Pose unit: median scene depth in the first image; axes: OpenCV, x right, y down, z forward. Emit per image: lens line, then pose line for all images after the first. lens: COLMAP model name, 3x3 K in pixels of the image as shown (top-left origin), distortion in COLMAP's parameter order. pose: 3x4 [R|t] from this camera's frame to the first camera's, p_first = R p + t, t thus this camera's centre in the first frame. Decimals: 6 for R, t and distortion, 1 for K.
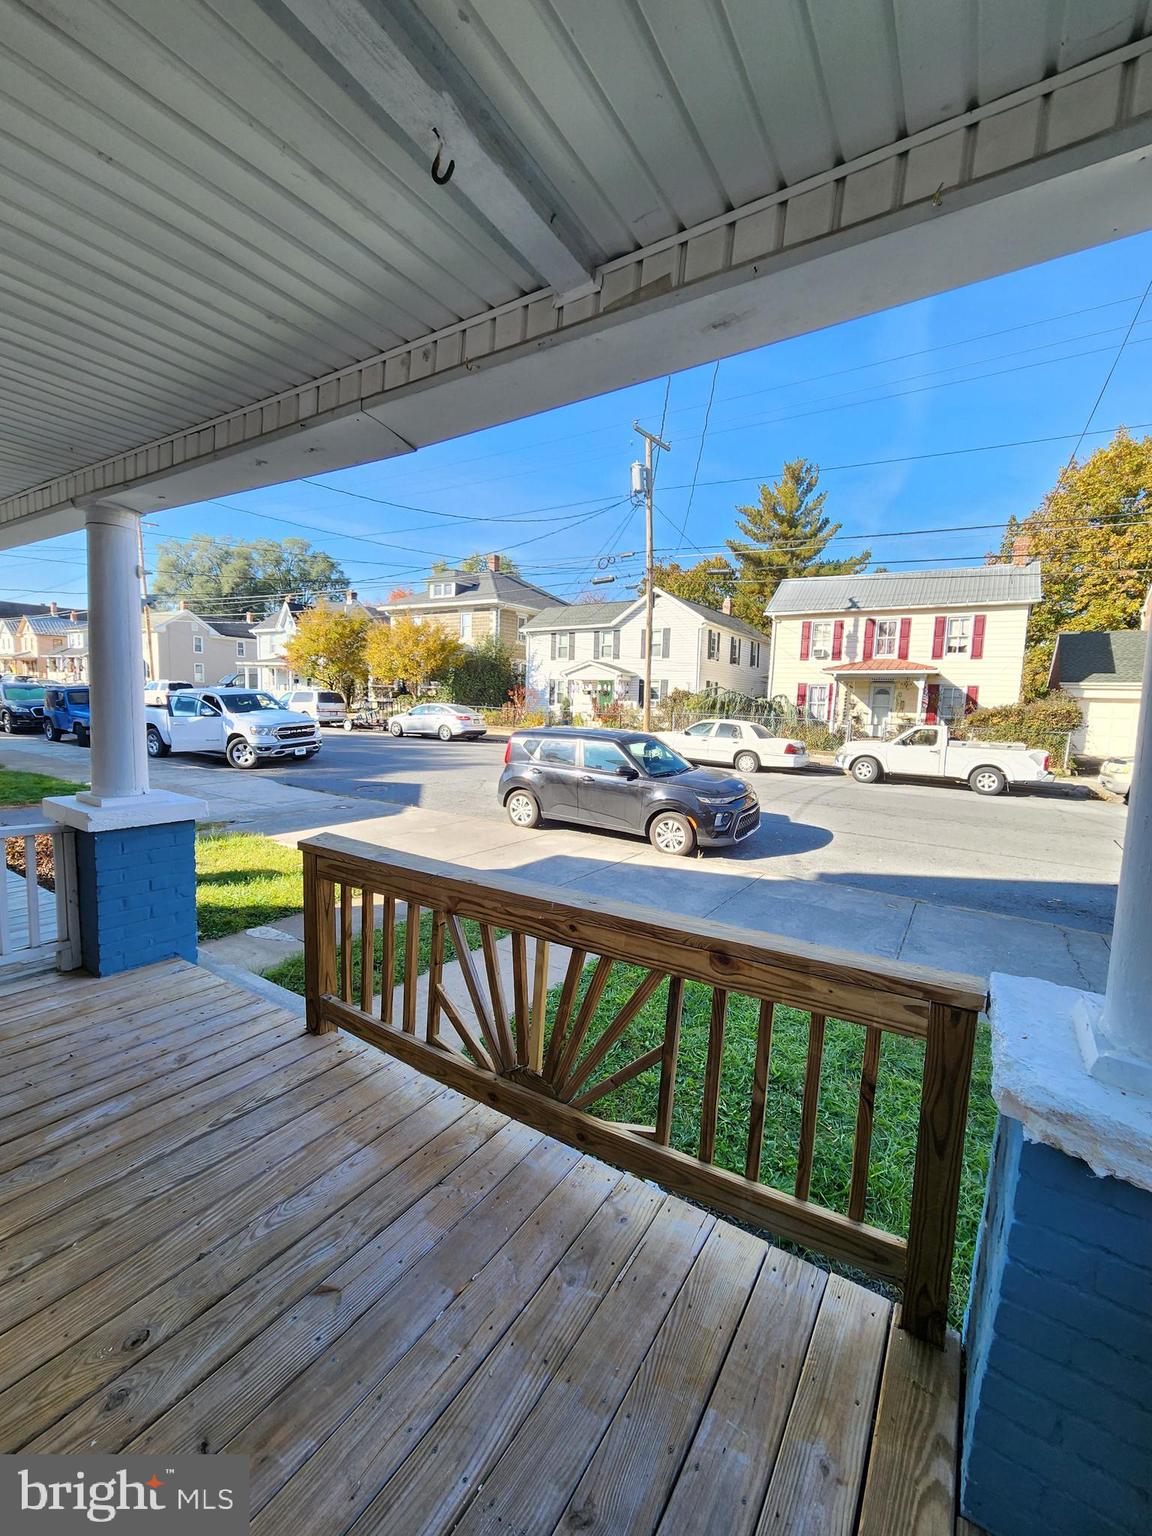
lens RADIAL K [[626.1, 0, 576.0], [0, 626.1, 768.0], [0, 0, 1]] dist [-0.001638, -0.000110]
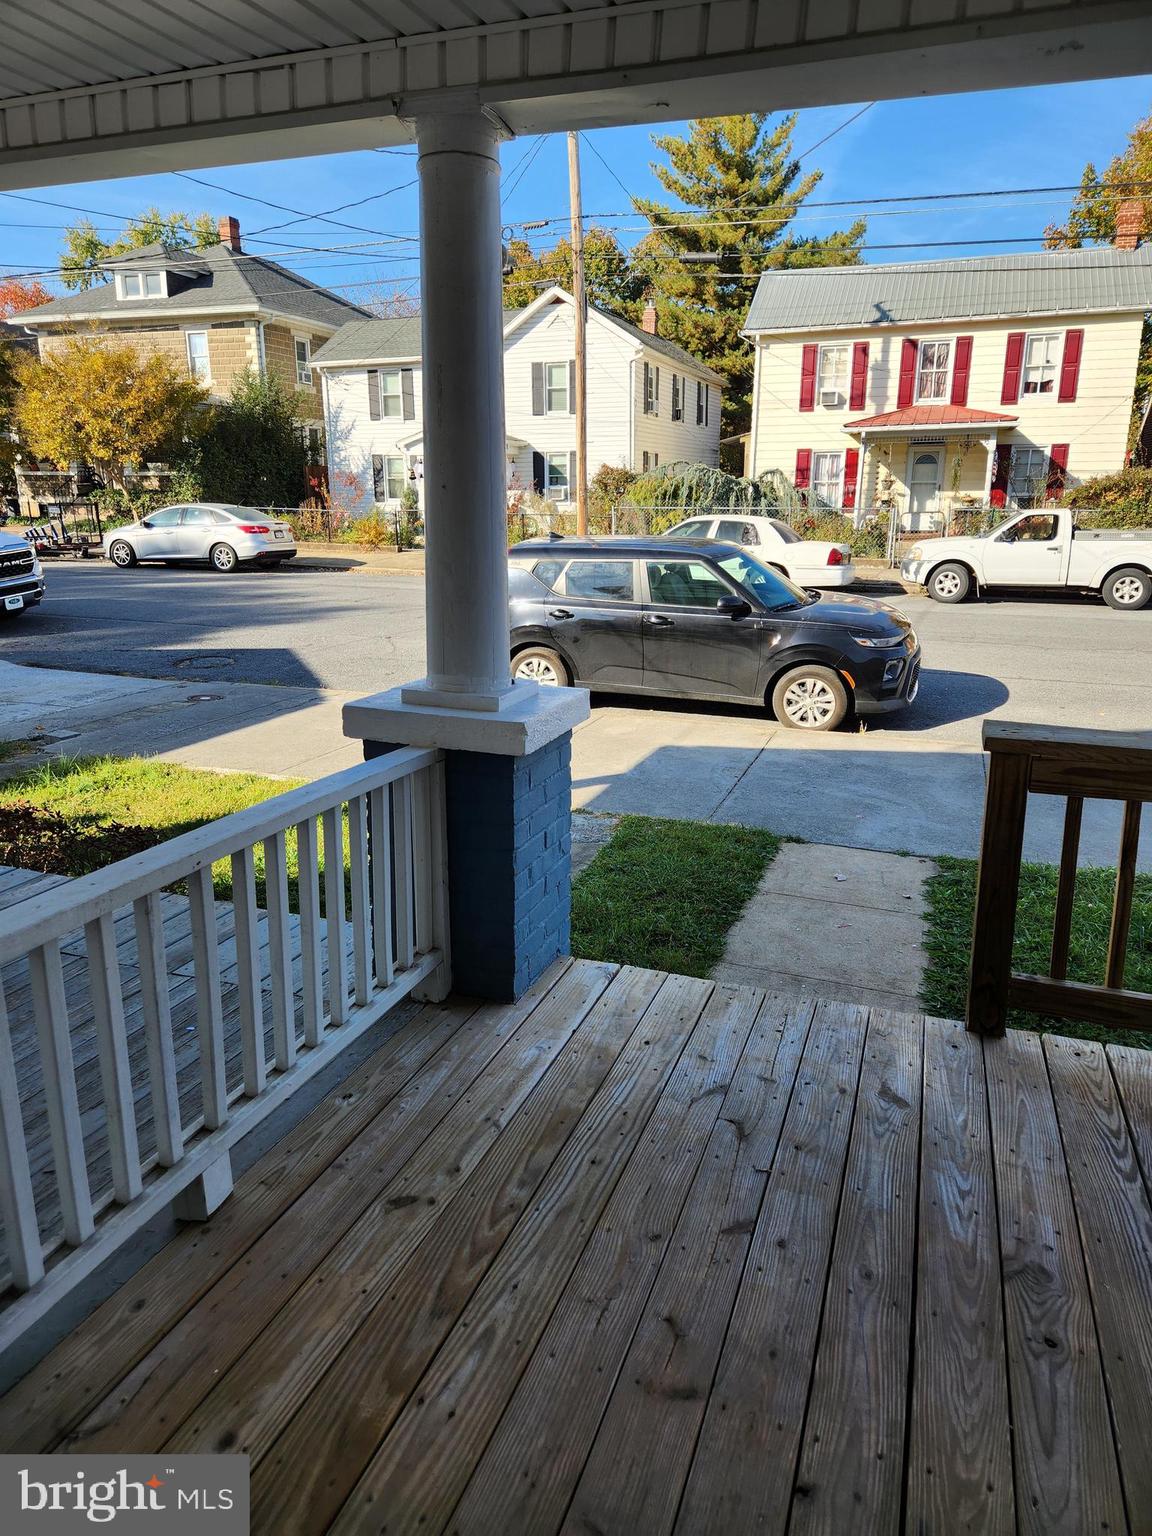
lens RADIAL K [[1020.3, 0, 576.3], [0, 1020.3, 748.7], [0, 0, 1]] dist [0.074963, -0.055741]
pose [[0.975379, -0.085565, 0.203258, -0.099568], [0.056101, 0.987613, 0.146540, -0.003792], [-0.213279, -0.131529, 0.968097, 0.011610]]
